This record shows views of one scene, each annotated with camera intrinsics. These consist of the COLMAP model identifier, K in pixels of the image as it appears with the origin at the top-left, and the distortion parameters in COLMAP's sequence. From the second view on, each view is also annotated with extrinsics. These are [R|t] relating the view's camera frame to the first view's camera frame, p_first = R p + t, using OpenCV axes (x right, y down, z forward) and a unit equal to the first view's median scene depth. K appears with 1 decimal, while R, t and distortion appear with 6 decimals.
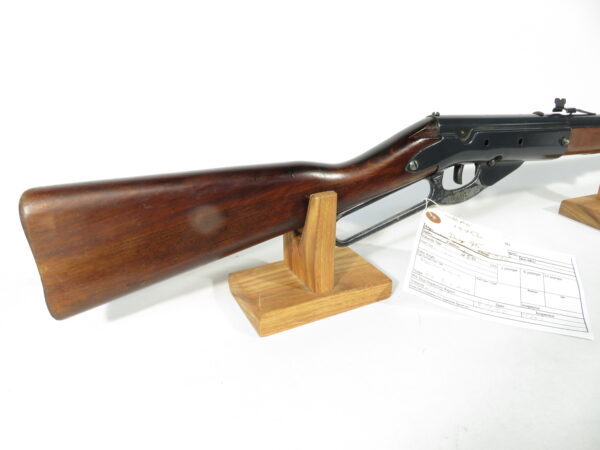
lens RADIAL K [[434.6, 0, 300.0], [0, 434.6, 225.0], [0, 0, 1]] dist [-0.000990, -0.001147]
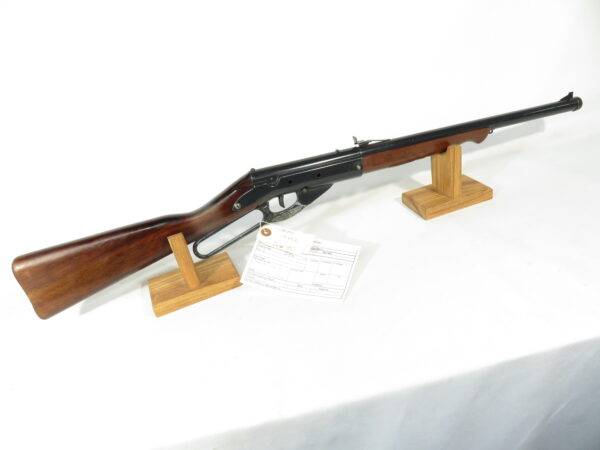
lens RADIAL K [[434.6, 0, 300.0], [0, 434.6, 225.0], [0, 0, 1]] dist [-0.000990, -0.001147]
pose [[0.984504, -0.109749, -0.136777, 0.674065], [0.123612, 0.987544, 0.097350, -0.188857], [0.124389, -0.112748, 0.985807, -0.554541]]
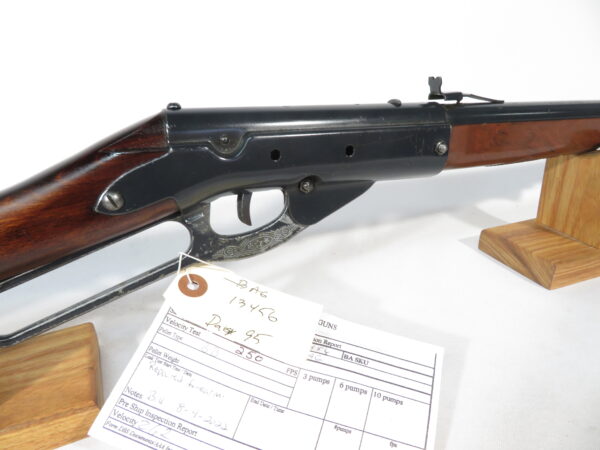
lens RADIAL K [[434.6, 0, 300.0], [0, 434.6, 225.0], [0, 0, 1]] dist [-0.000990, -0.001147]
pose [[0.999493, -0.014915, -0.028142, 0.487740], [0.014932, 0.999888, 0.000399, -0.099961], [0.028133, -0.000819, 0.999604, 0.444182]]
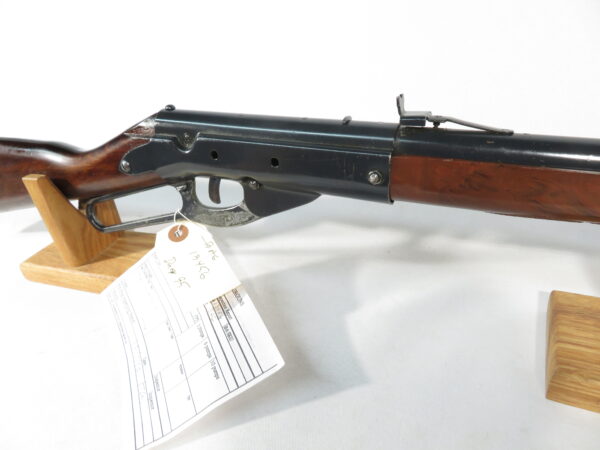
lens RADIAL K [[434.6, 0, 300.0], [0, 434.6, 225.0], [0, 0, 1]] dist [-0.000990, -0.001147]
pose [[0.658146, 0.289793, -0.694884, 1.071656], [-0.189934, 0.957010, 0.219218, -0.268152], [0.728539, -0.012295, 0.684894, 0.631223]]
